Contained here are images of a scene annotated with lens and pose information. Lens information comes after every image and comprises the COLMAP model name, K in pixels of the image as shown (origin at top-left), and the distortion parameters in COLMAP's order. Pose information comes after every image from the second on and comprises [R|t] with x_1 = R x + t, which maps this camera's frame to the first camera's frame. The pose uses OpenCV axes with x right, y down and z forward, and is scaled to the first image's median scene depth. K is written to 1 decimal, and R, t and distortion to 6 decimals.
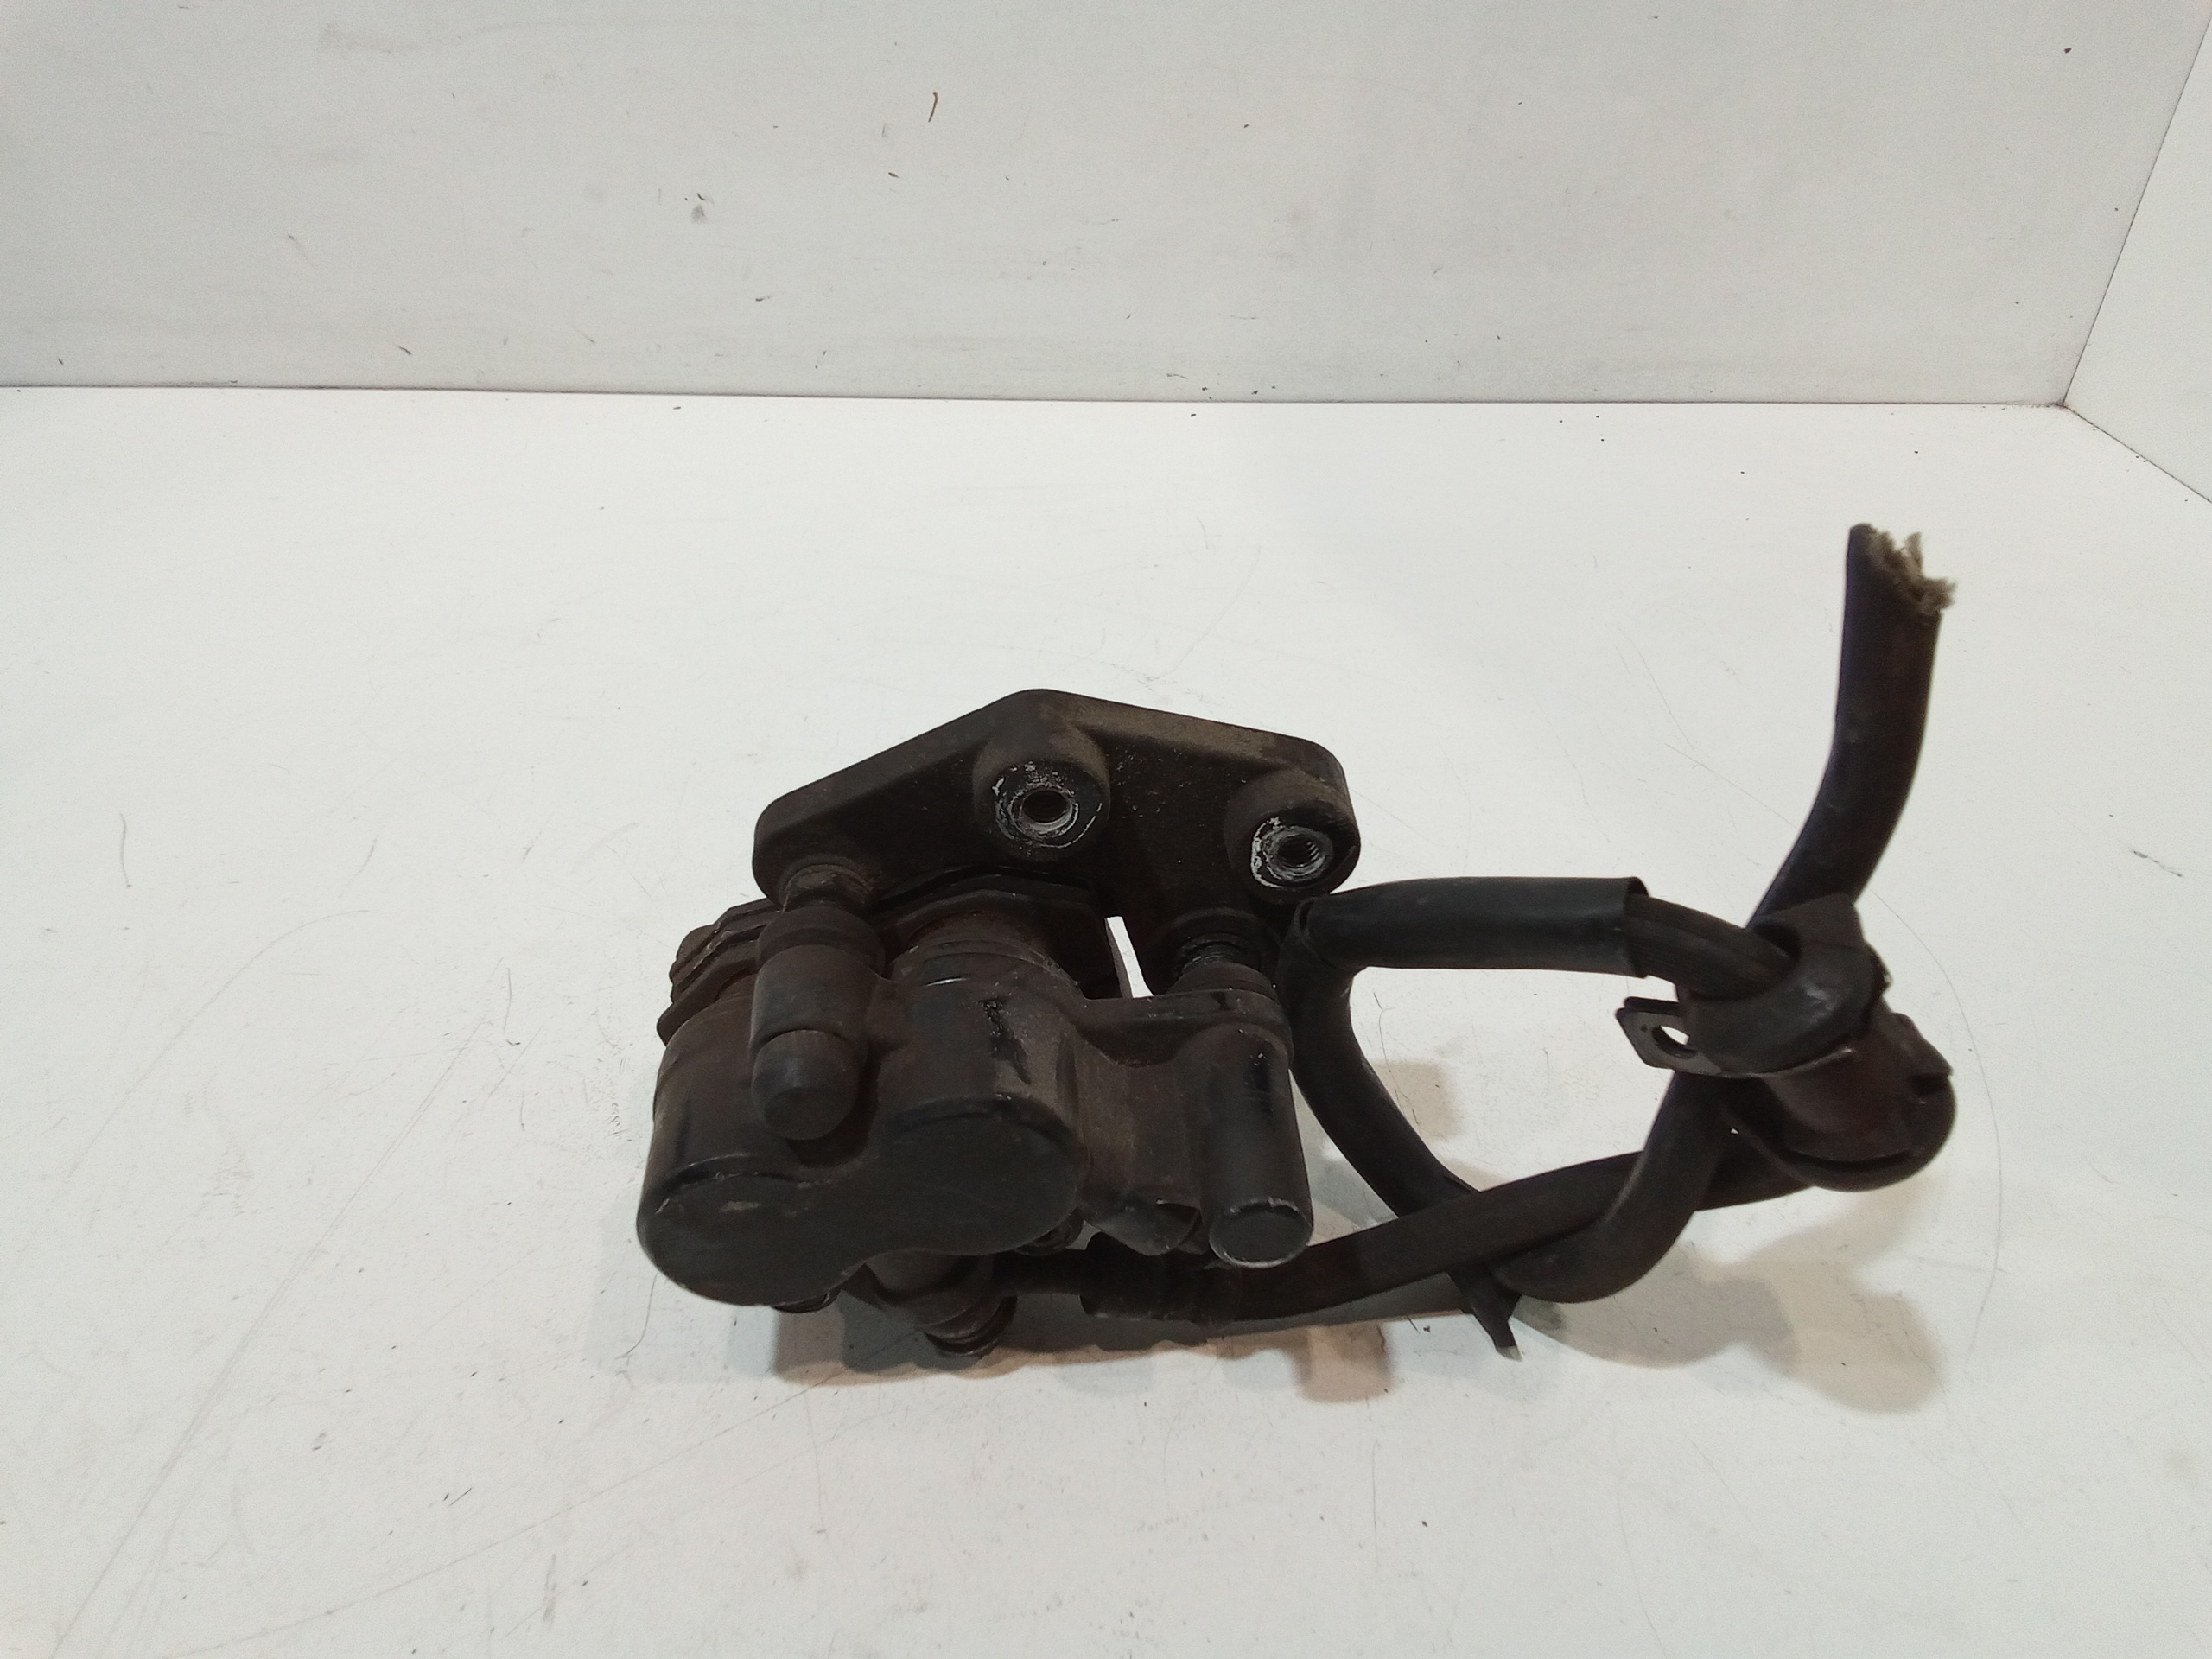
lens RADIAL K [[1532.7, 0, 1098.1], [0, 1532.7, 832.9], [0, 0, 1]] dist [0.052414, -0.076134]
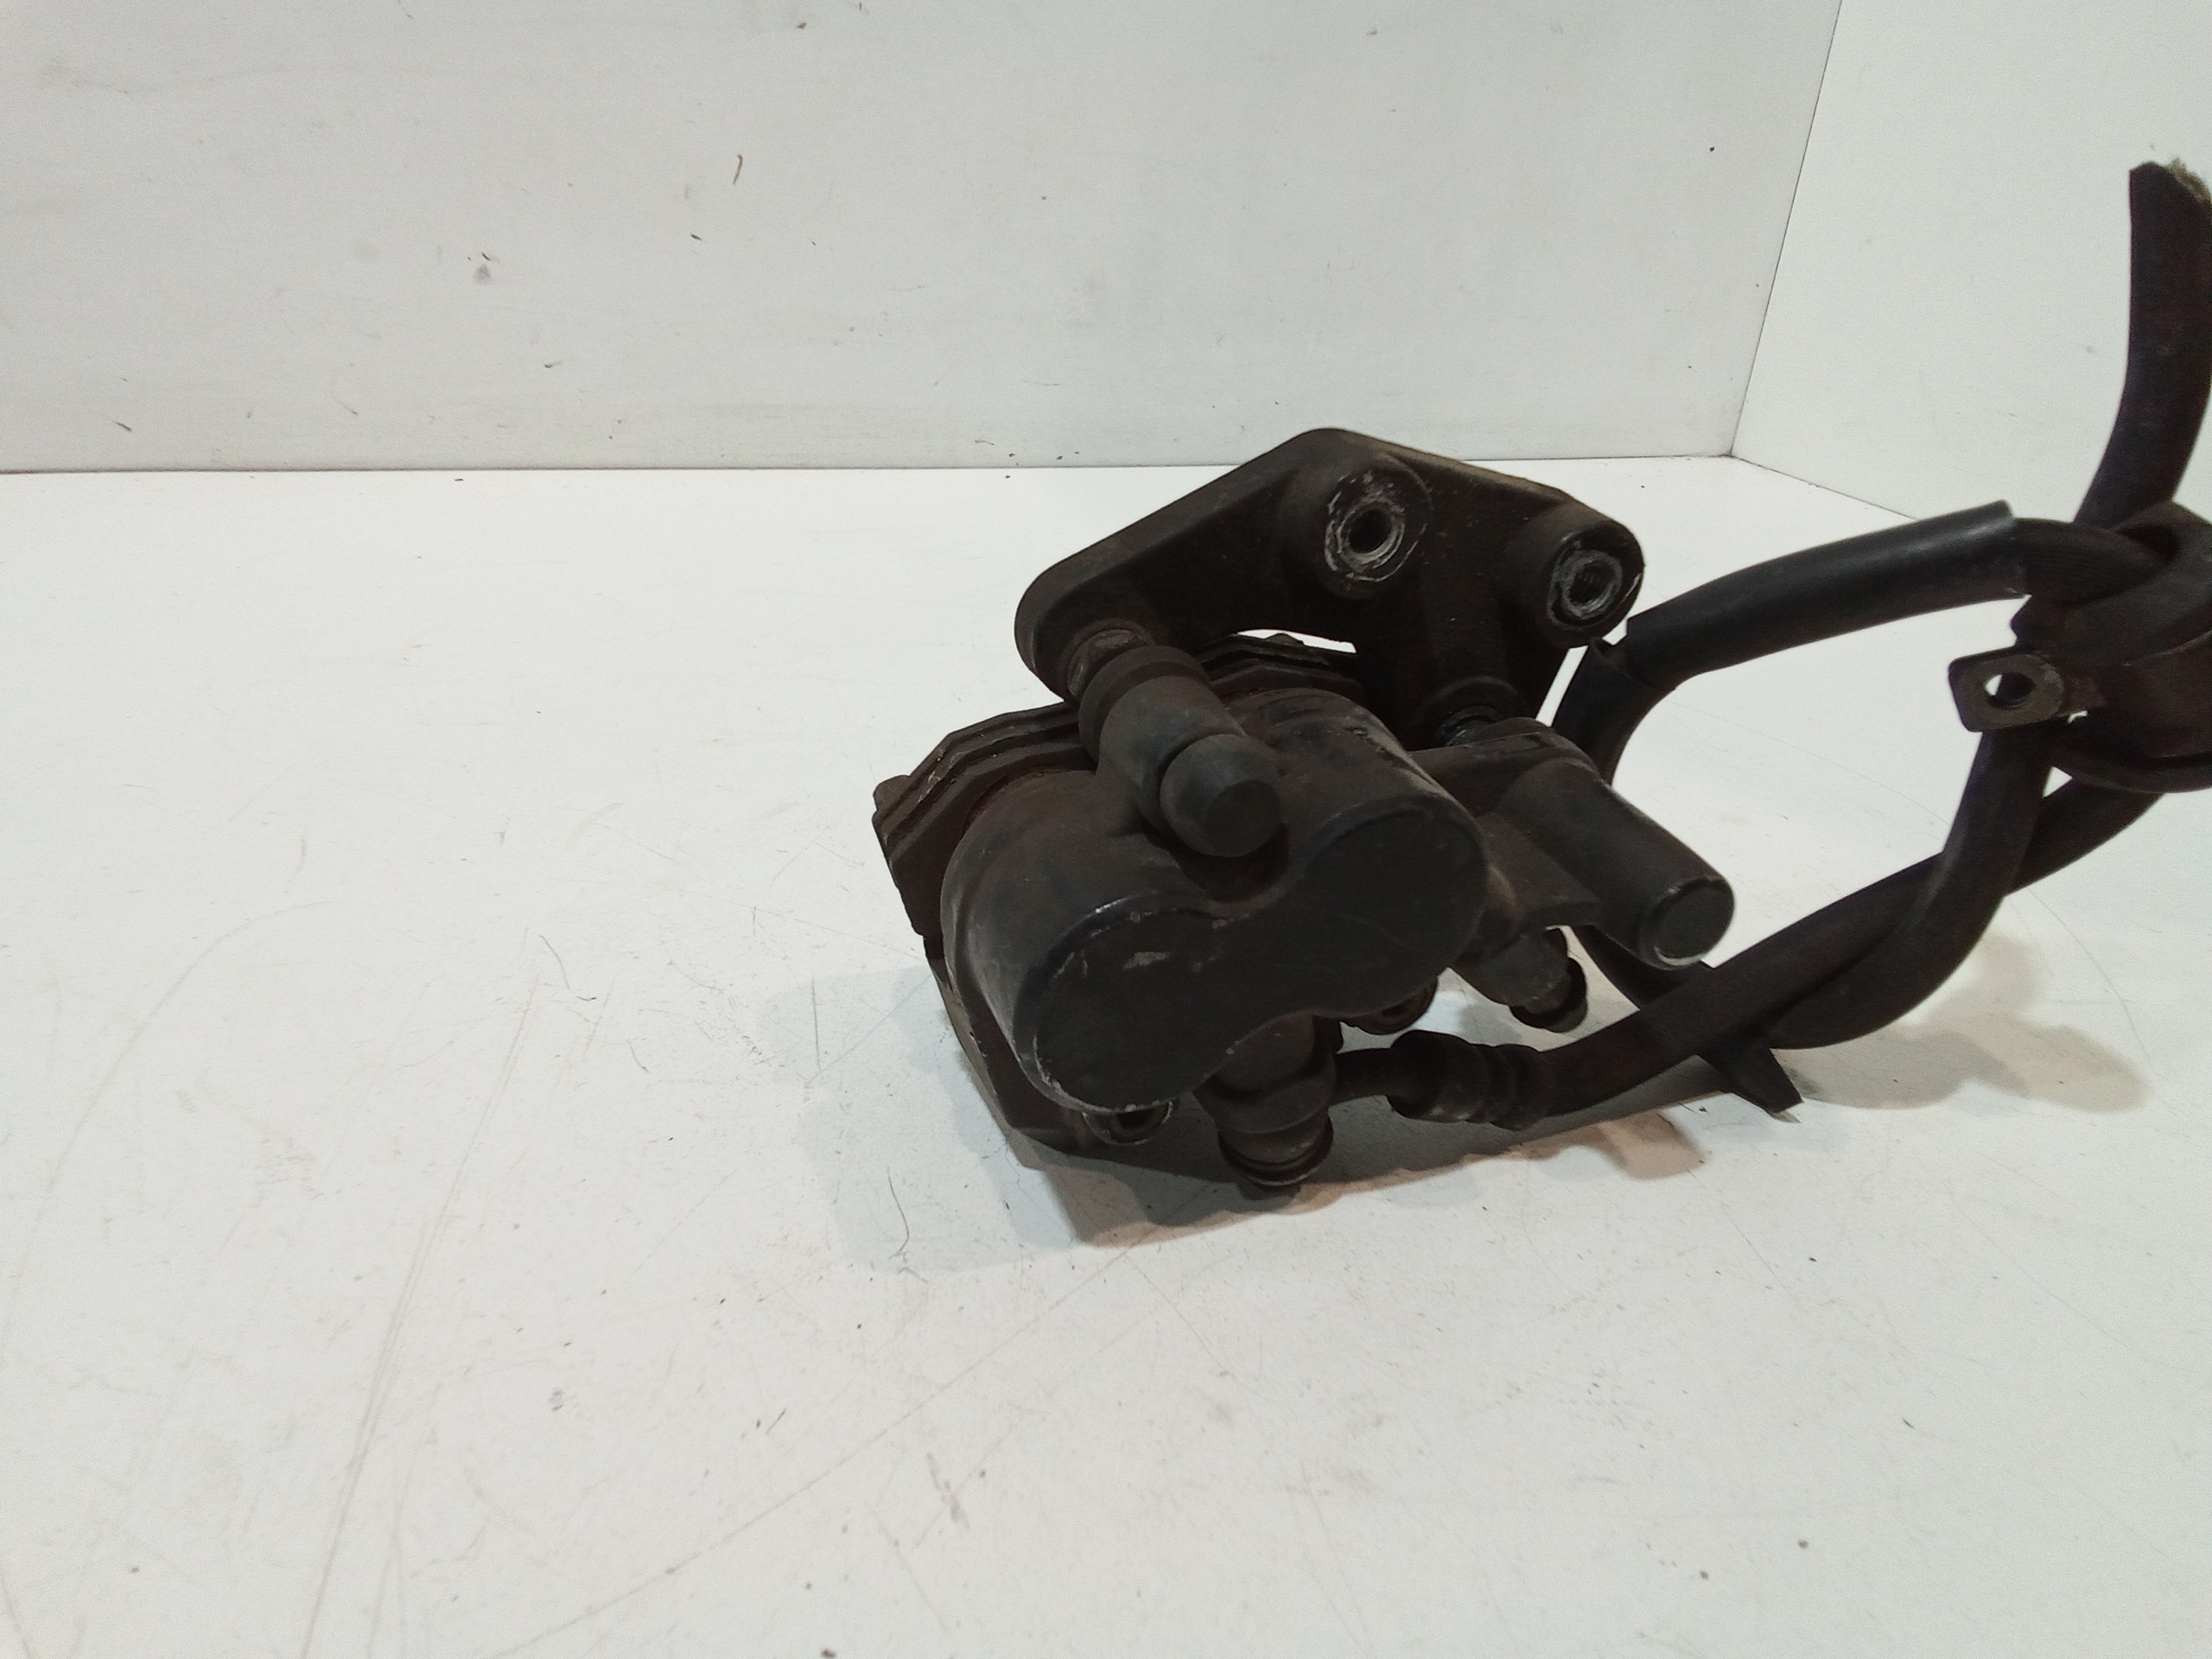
lens RADIAL K [[1521.3, 0, 1106.0], [0, 1521.3, 829.5], [0, 0, 1]] dist [0.057969, -0.077527]
pose [[0.960799, -0.083026, 0.264523, -0.291754], [0.120433, 0.984374, -0.128469, 0.170212], [-0.249723, 0.155291, 0.955784, 0.107131]]
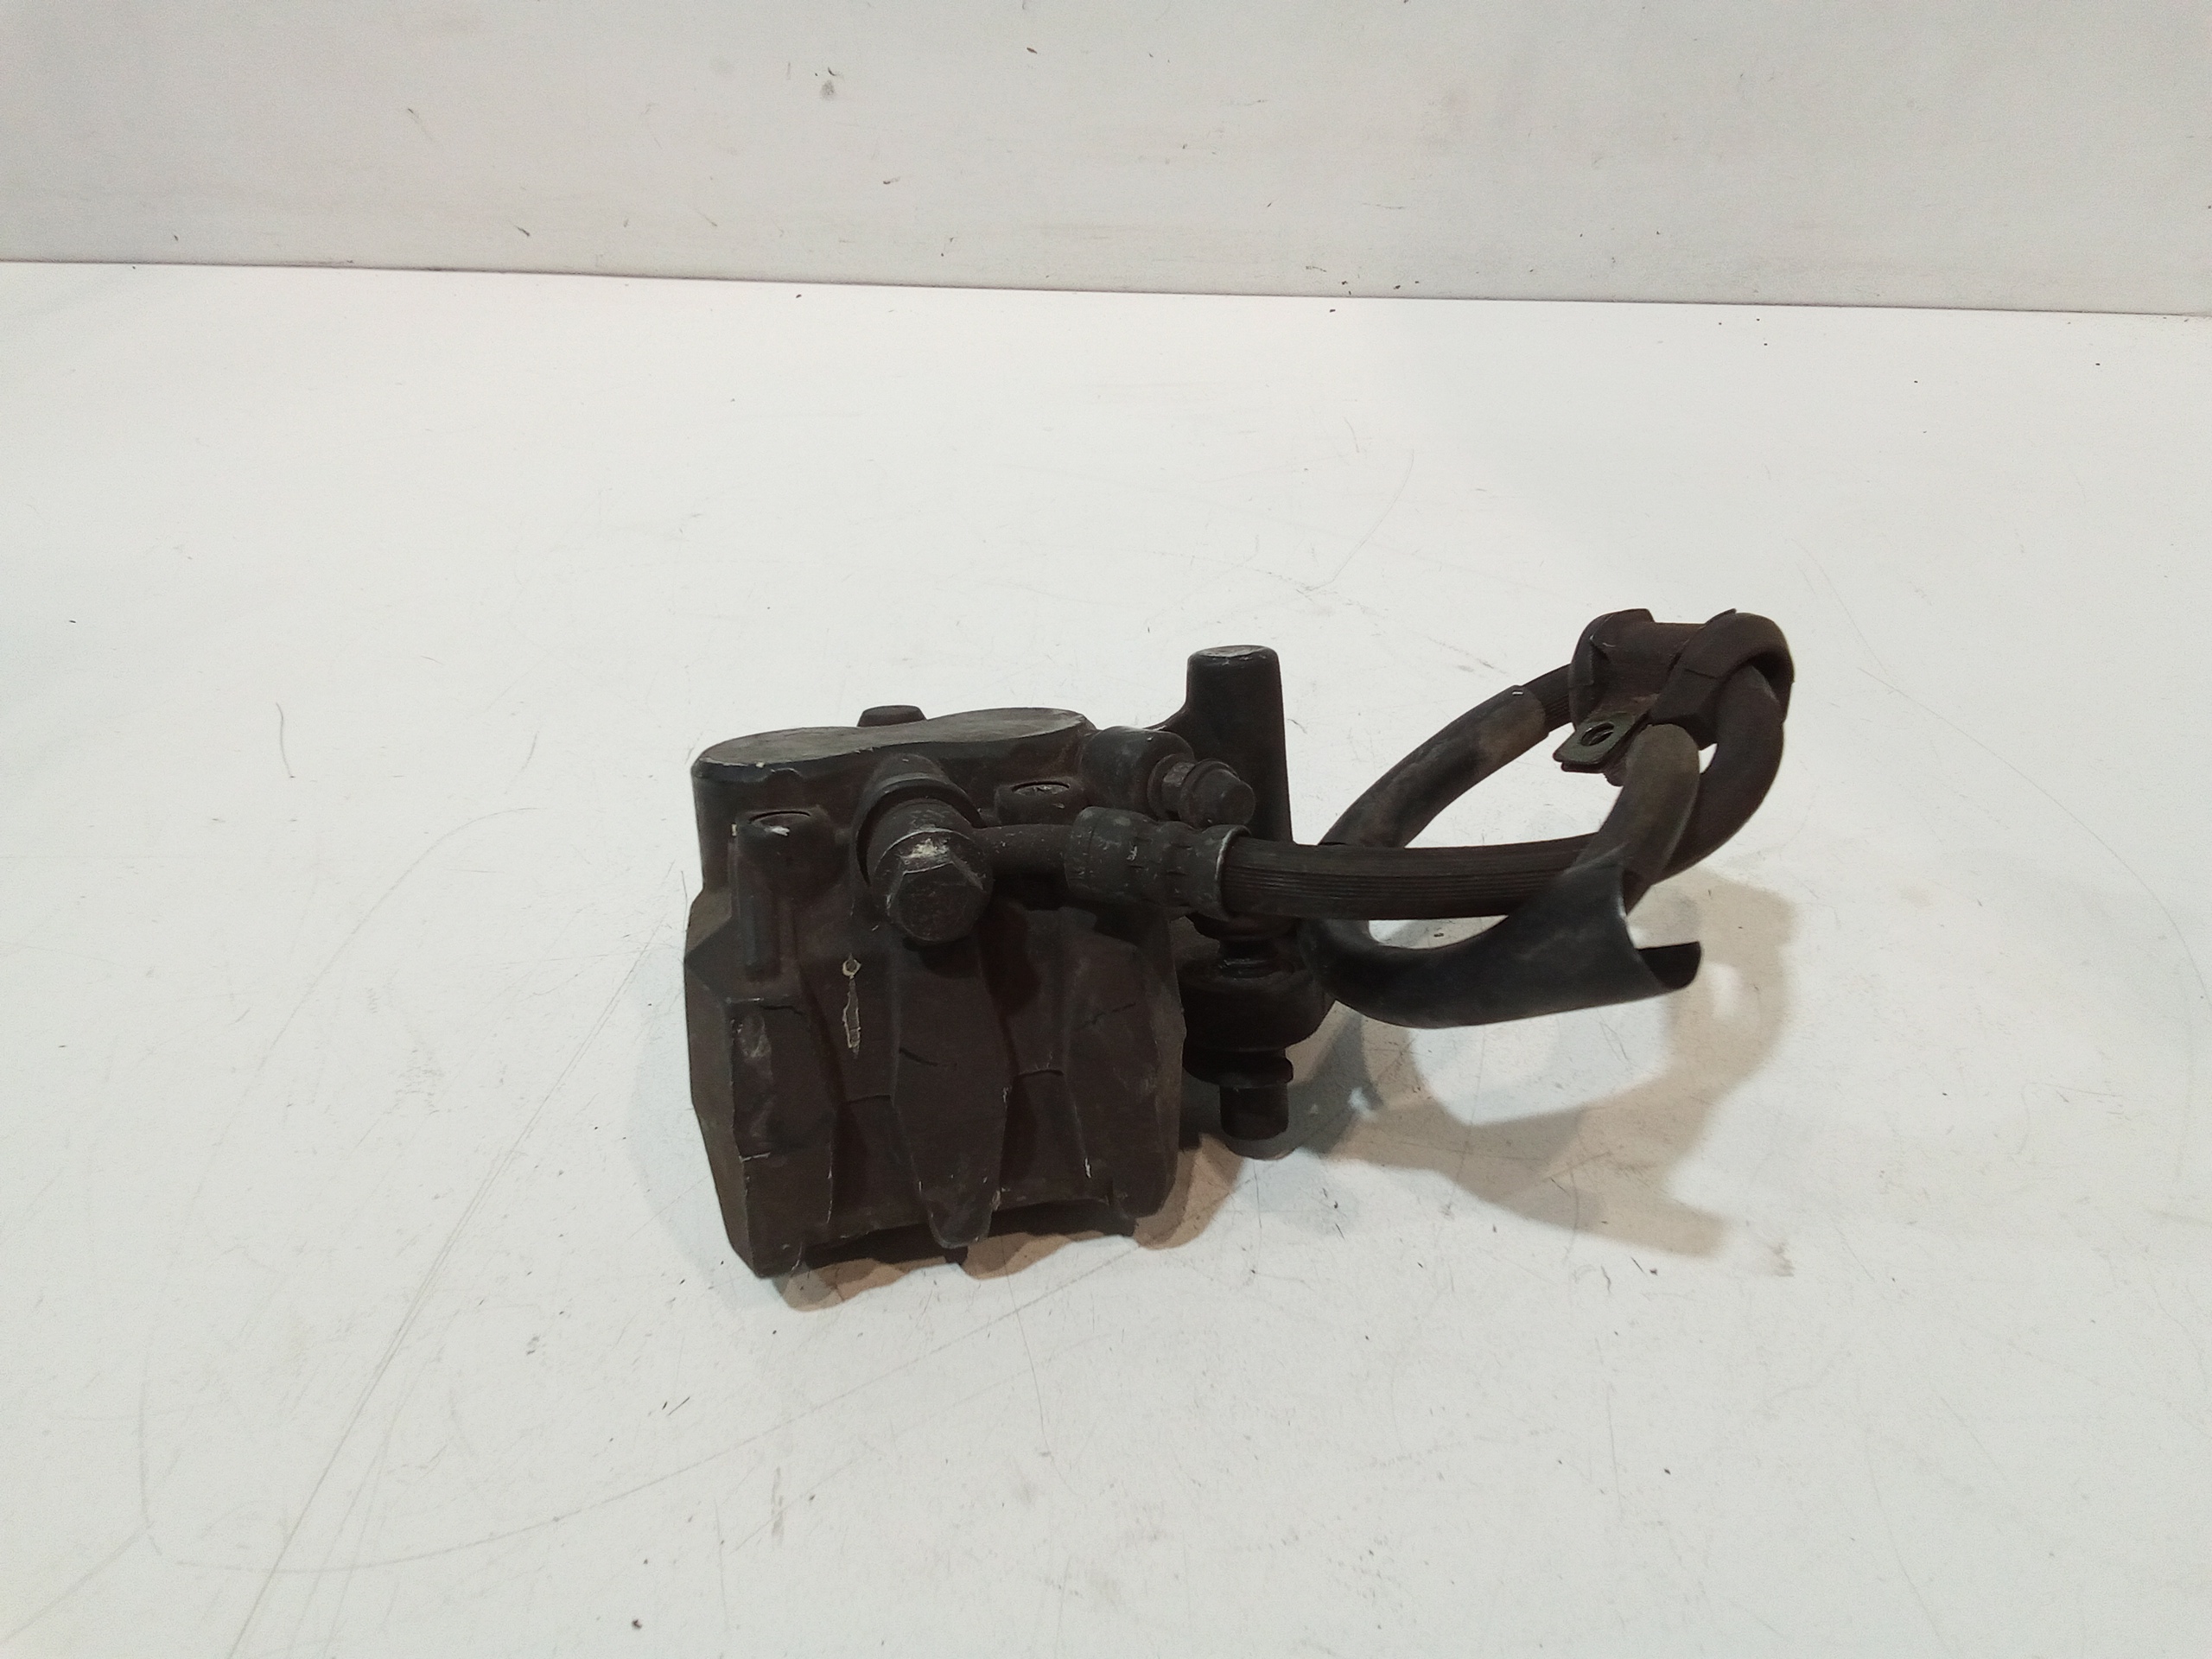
lens RADIAL K [[1532.7, 0, 1098.1], [0, 1532.7, 832.9], [0, 0, 1]] dist [0.052414, -0.076134]
pose [[0.999175, 0.025898, -0.031274, -0.083268], [-0.024005, 0.997942, 0.059463, -0.000795], [0.032749, -0.058663, 0.997741, 0.030434]]
